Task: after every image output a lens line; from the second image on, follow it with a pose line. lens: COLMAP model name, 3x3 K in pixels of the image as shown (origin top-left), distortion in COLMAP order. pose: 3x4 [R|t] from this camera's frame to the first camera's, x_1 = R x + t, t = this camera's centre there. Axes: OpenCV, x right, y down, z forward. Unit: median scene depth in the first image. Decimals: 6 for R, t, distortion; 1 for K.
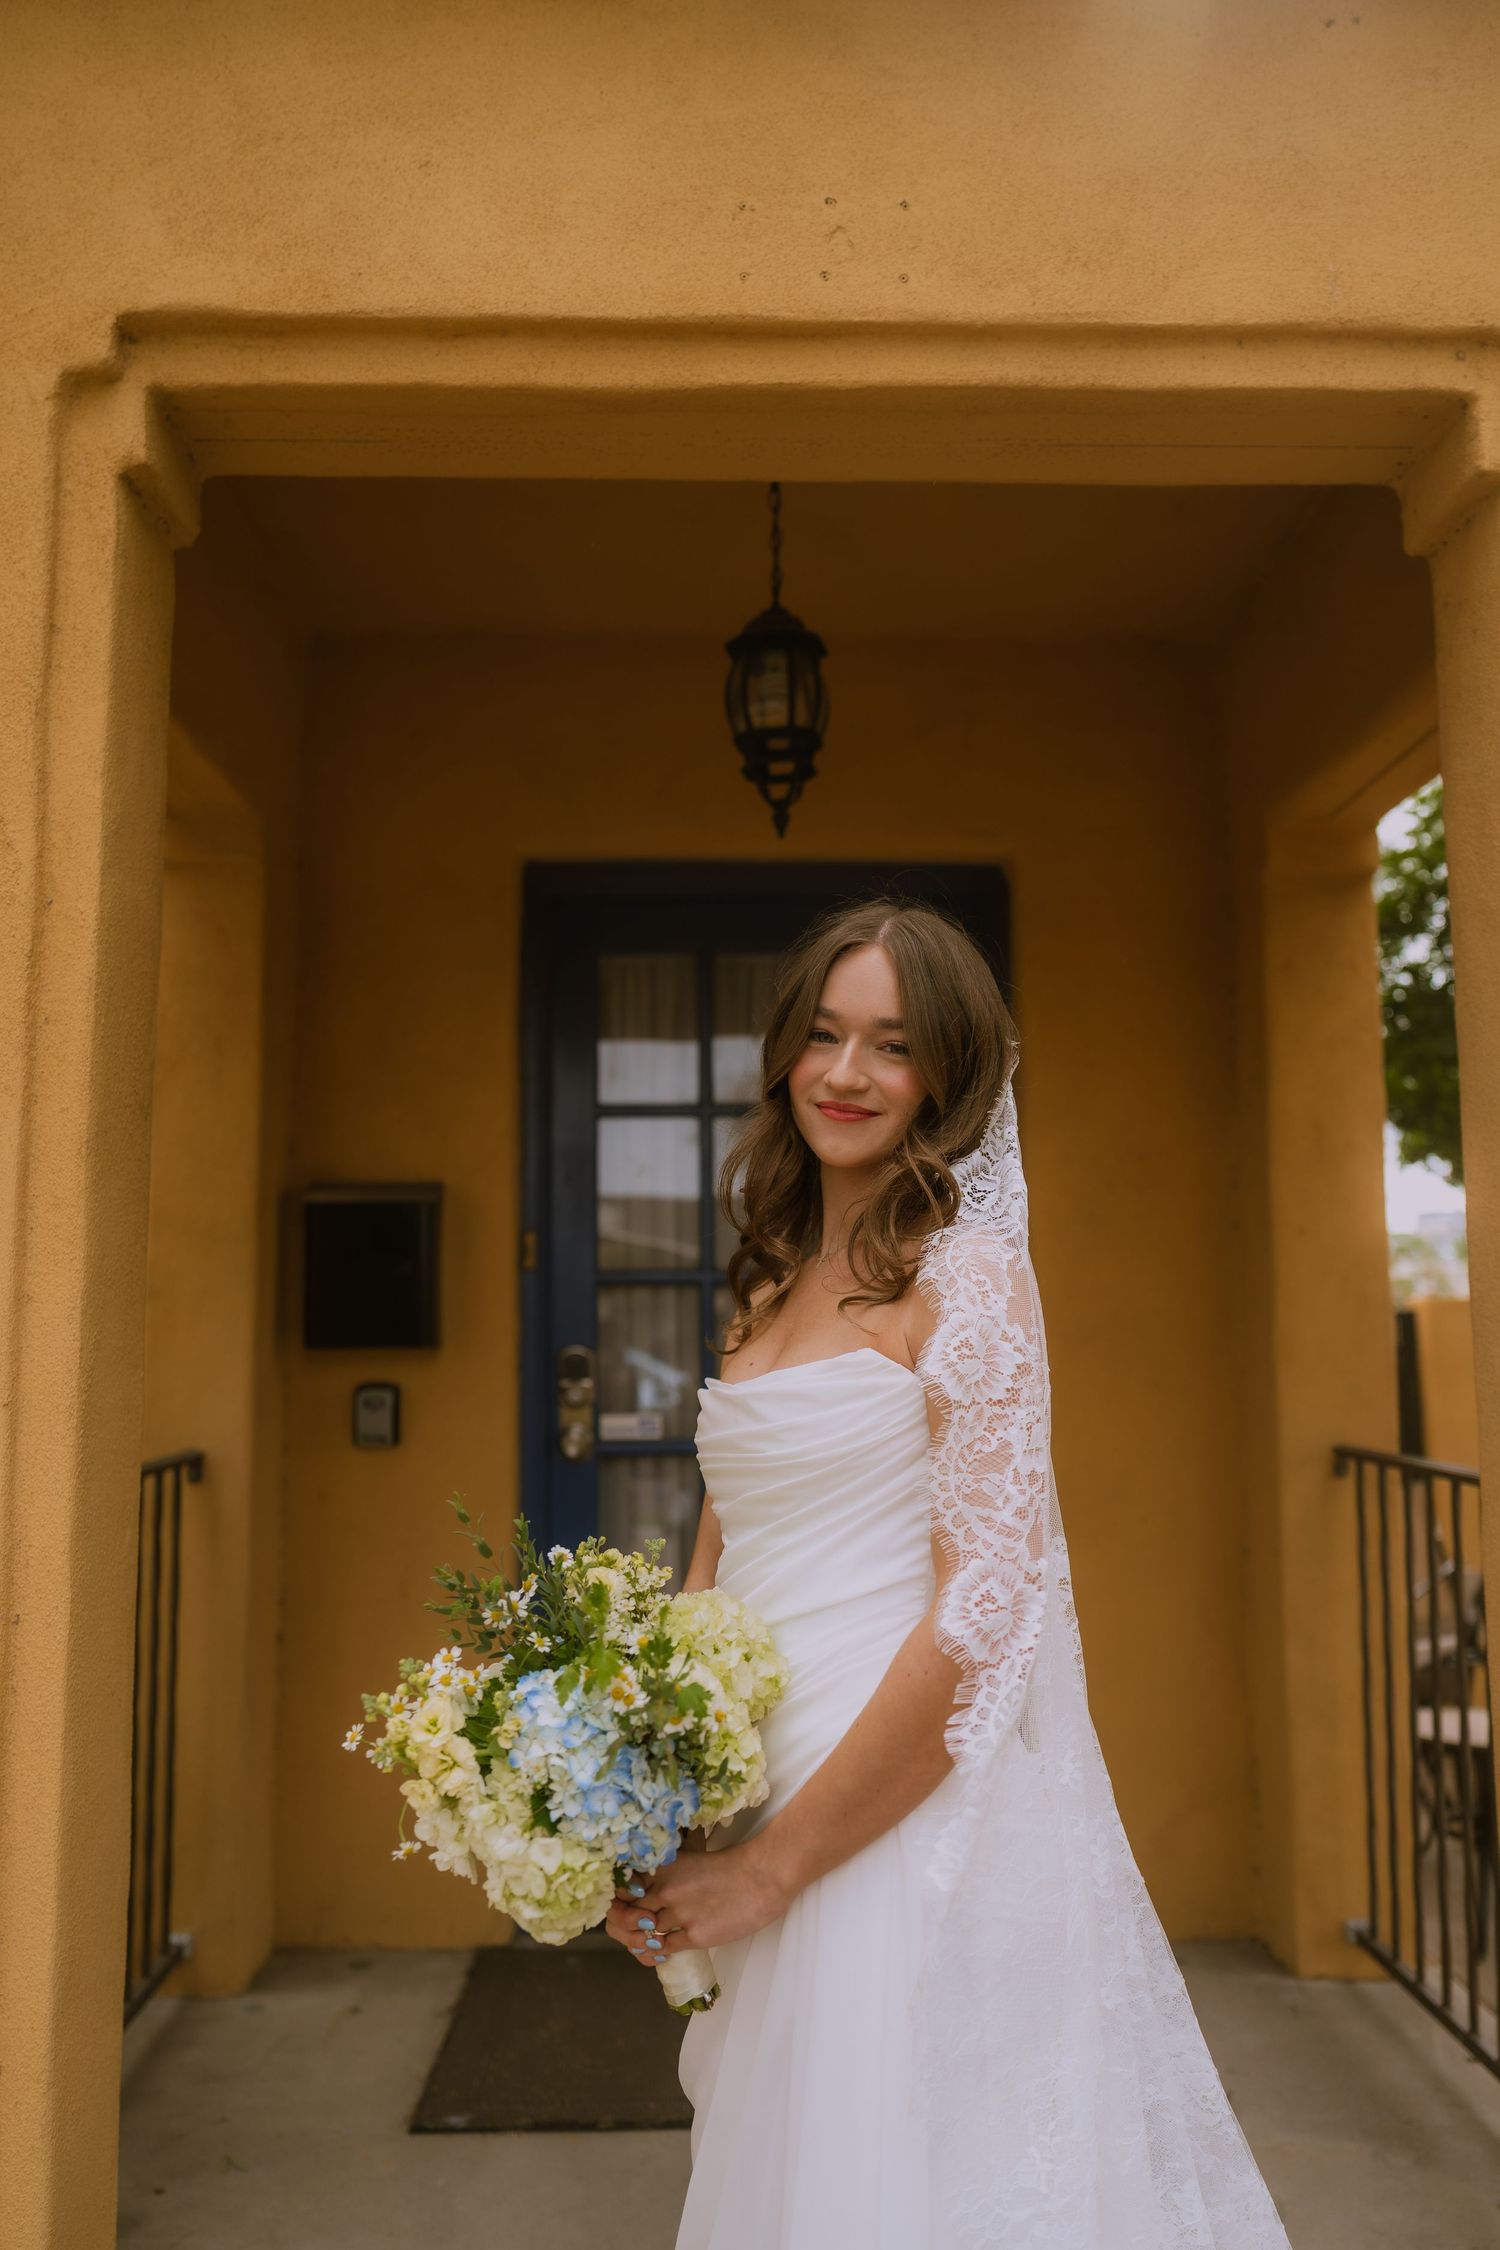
lens RADIAL K [[1806.2, 0, 750.0], [0, 1806.2, 1125.0], [0, 0, 1]] dist [-0.008538, -0.002345]
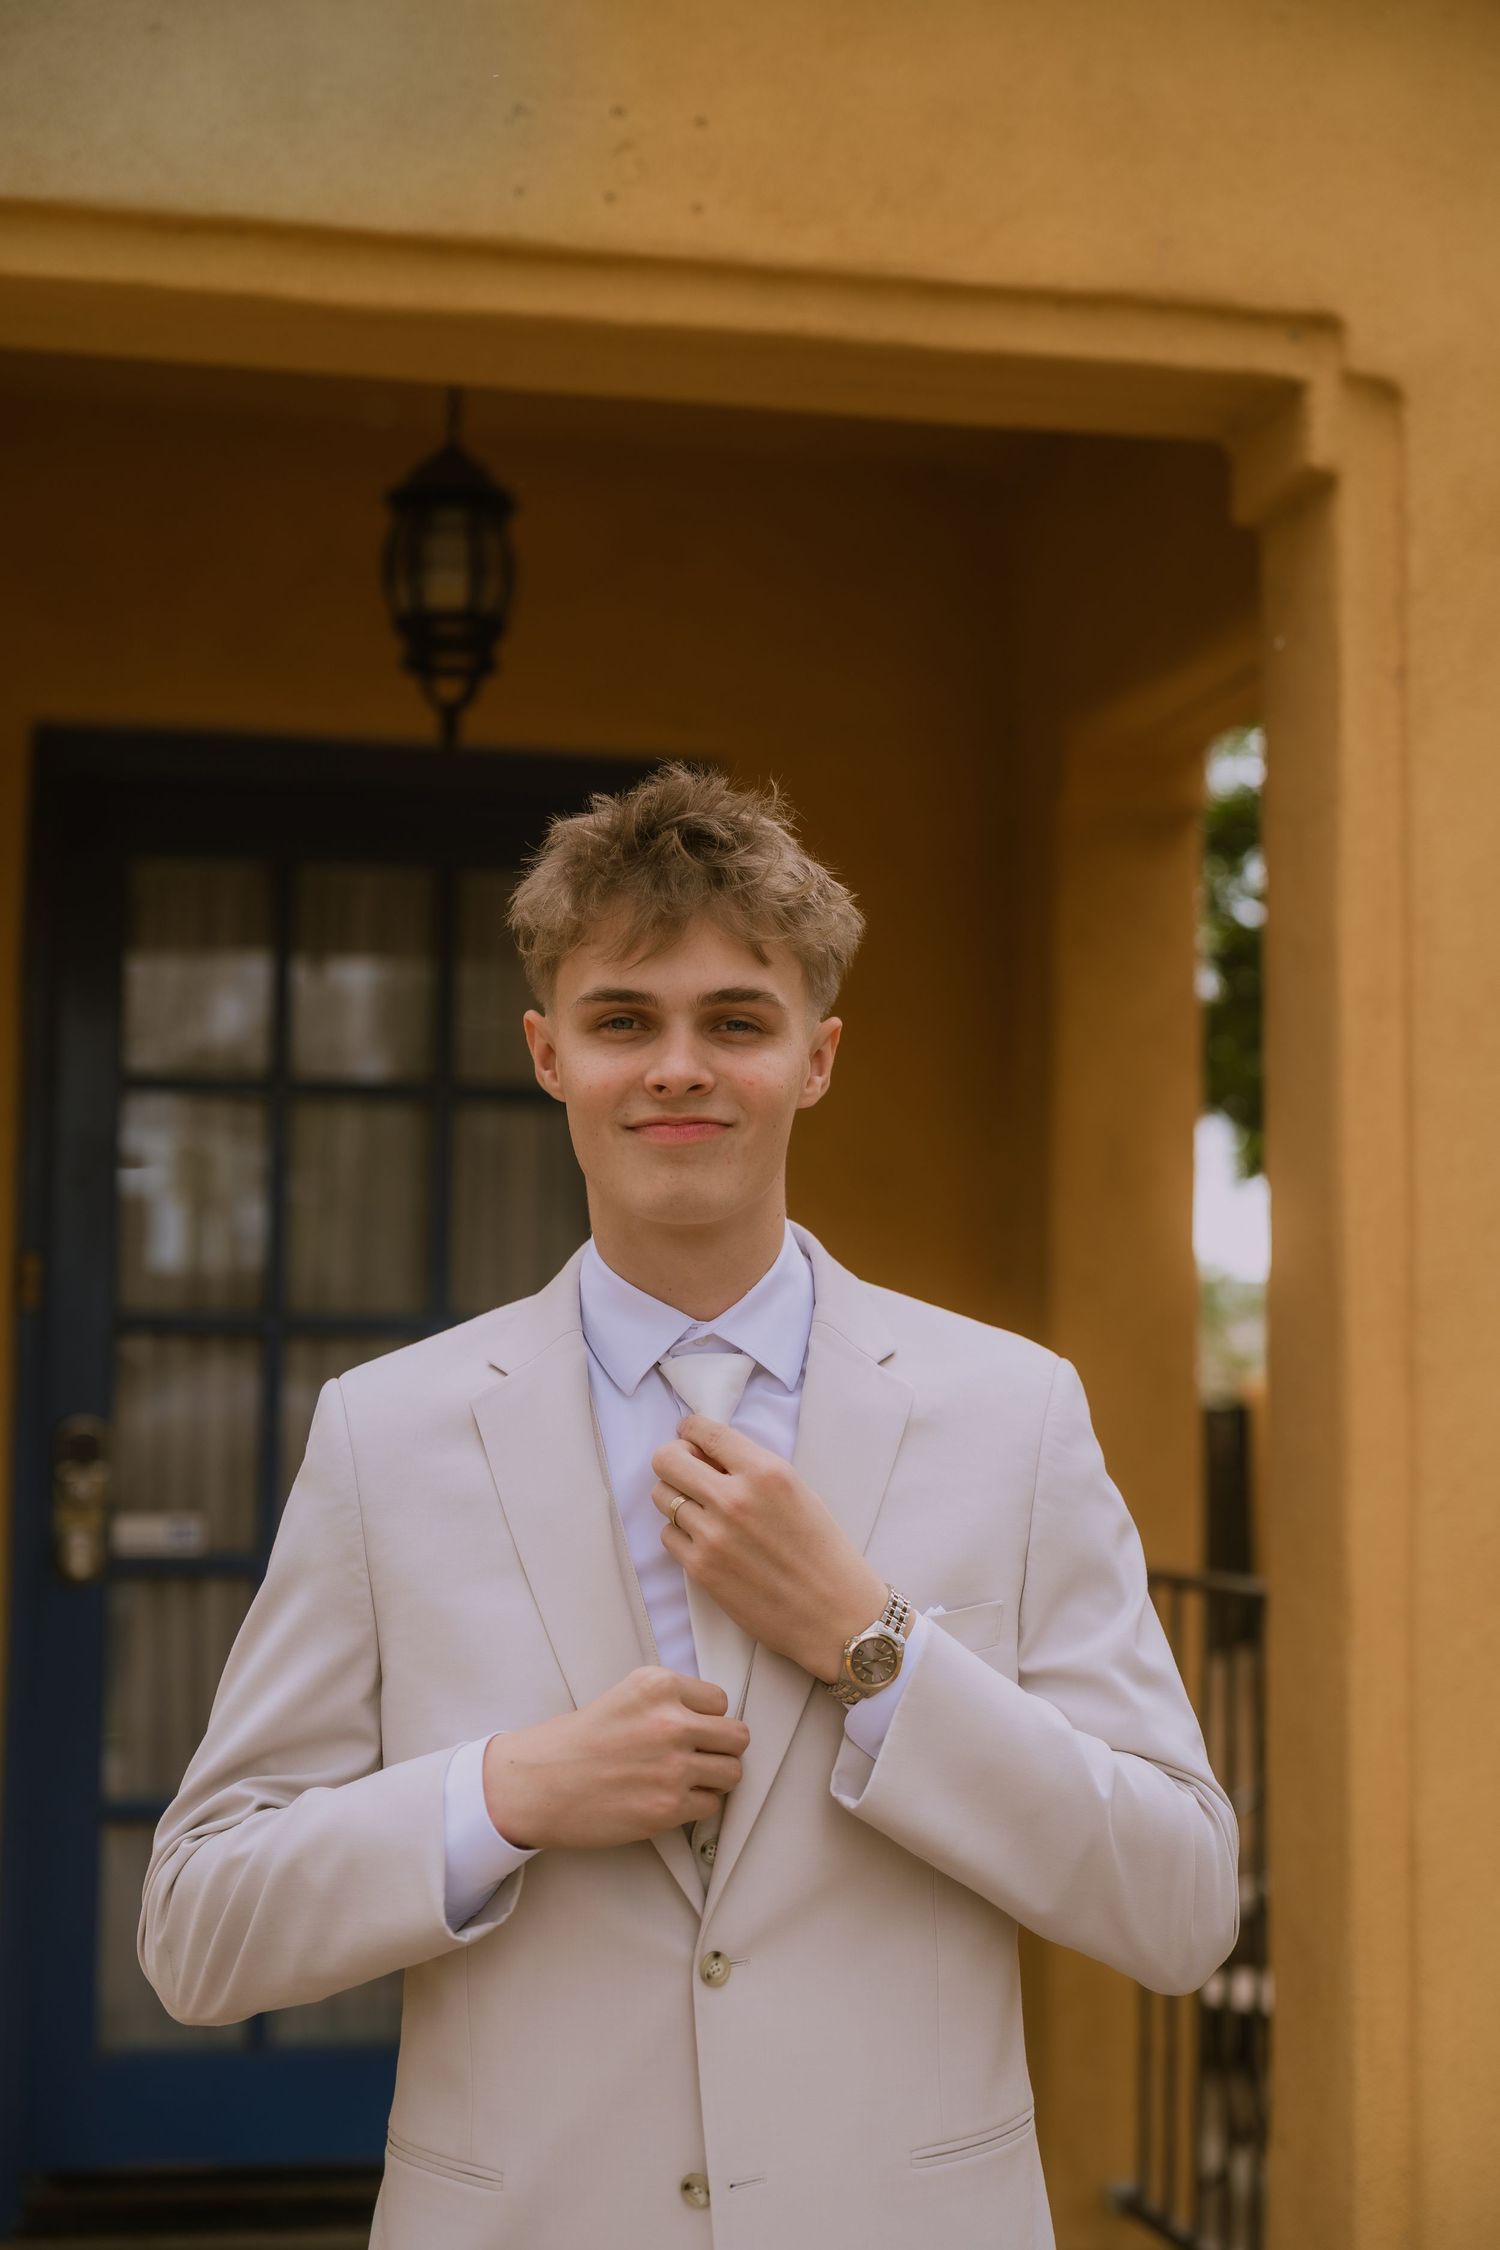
lens RADIAL K [[3138.6, 0, 738.3], [0, 3138.6, 1125.1], [0, 0, 1]] dist [0.007570, 0.028129]
pose [[0.982525, 0.034741, 0.182857, -0.101112], [-0.038415, 0.999124, 0.016589, -0.029159], [-0.182121, -0.023323, 0.983000, -0.331658]]
